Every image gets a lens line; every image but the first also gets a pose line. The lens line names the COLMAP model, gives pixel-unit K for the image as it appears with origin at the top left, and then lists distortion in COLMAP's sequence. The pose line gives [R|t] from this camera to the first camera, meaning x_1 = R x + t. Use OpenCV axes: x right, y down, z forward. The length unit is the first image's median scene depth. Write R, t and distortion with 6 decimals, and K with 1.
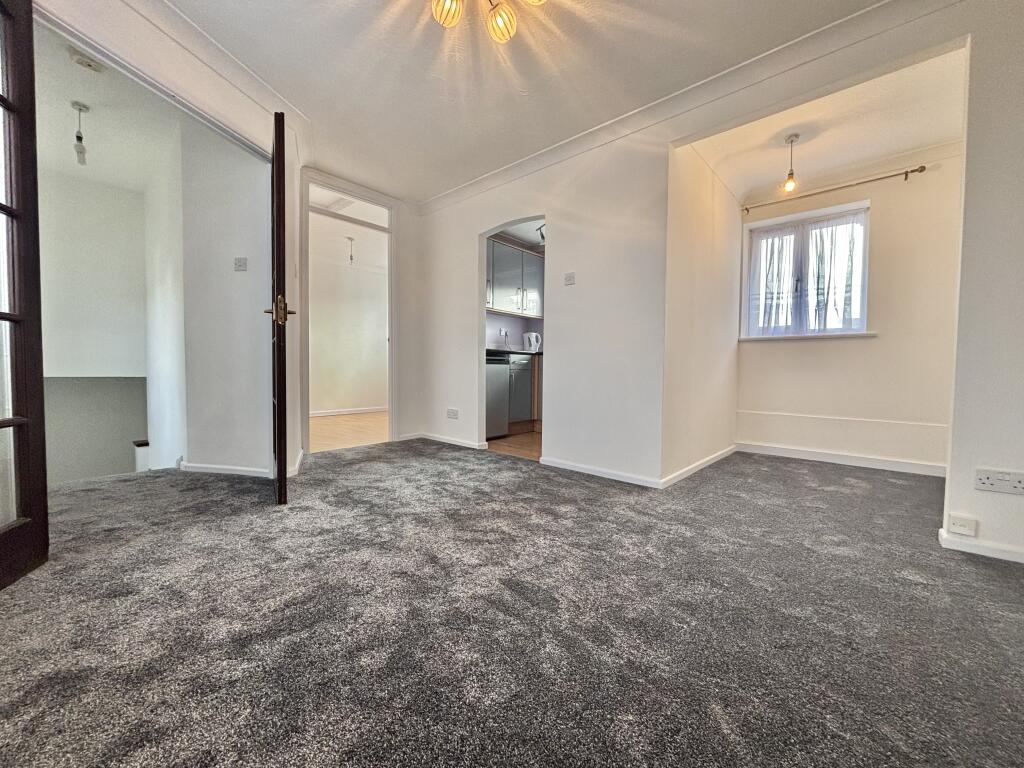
lens RADIAL K [[415.5, 0, 512.7], [0, 415.5, 385.7], [0, 0, 1]] dist [-0.001570, -0.000186]
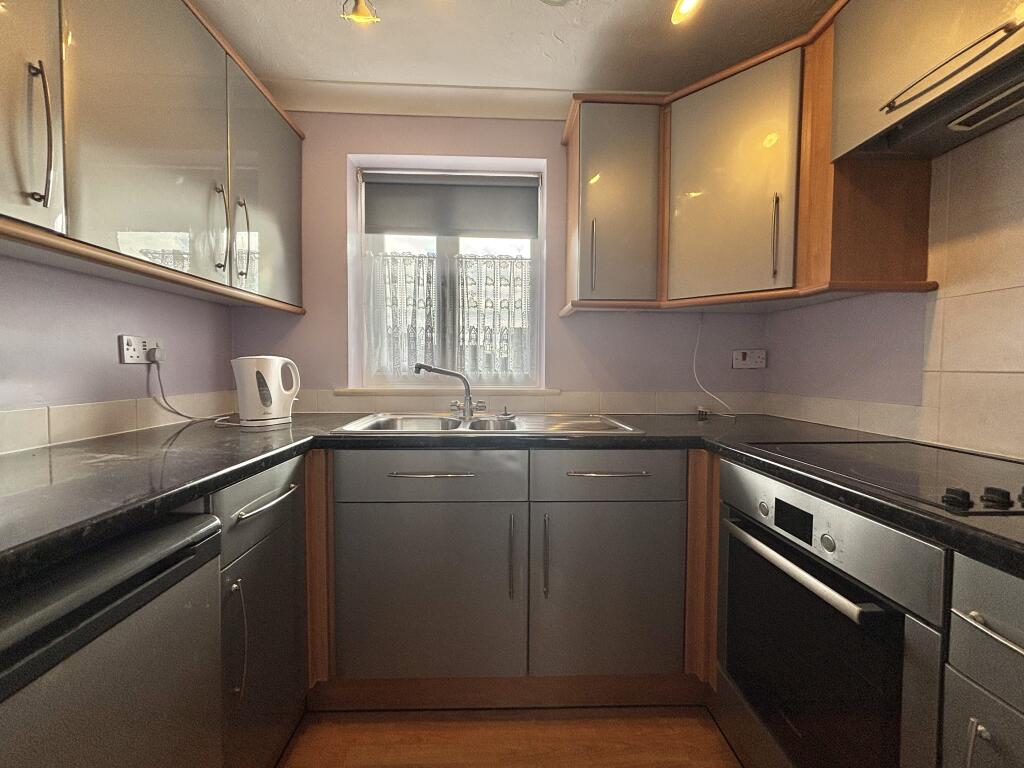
lens RADIAL K [[415.5, 0, 513.5], [0, 415.5, 380.5], [0, 0, 1]] dist [-0.001570, -0.000186]
pose [[0.724178, -0.031374, 0.688899, -0.031869], [0.024752, 0.999503, 0.019500, -0.111747], [-0.689169, 0.002930, 0.724595, 0.665284]]
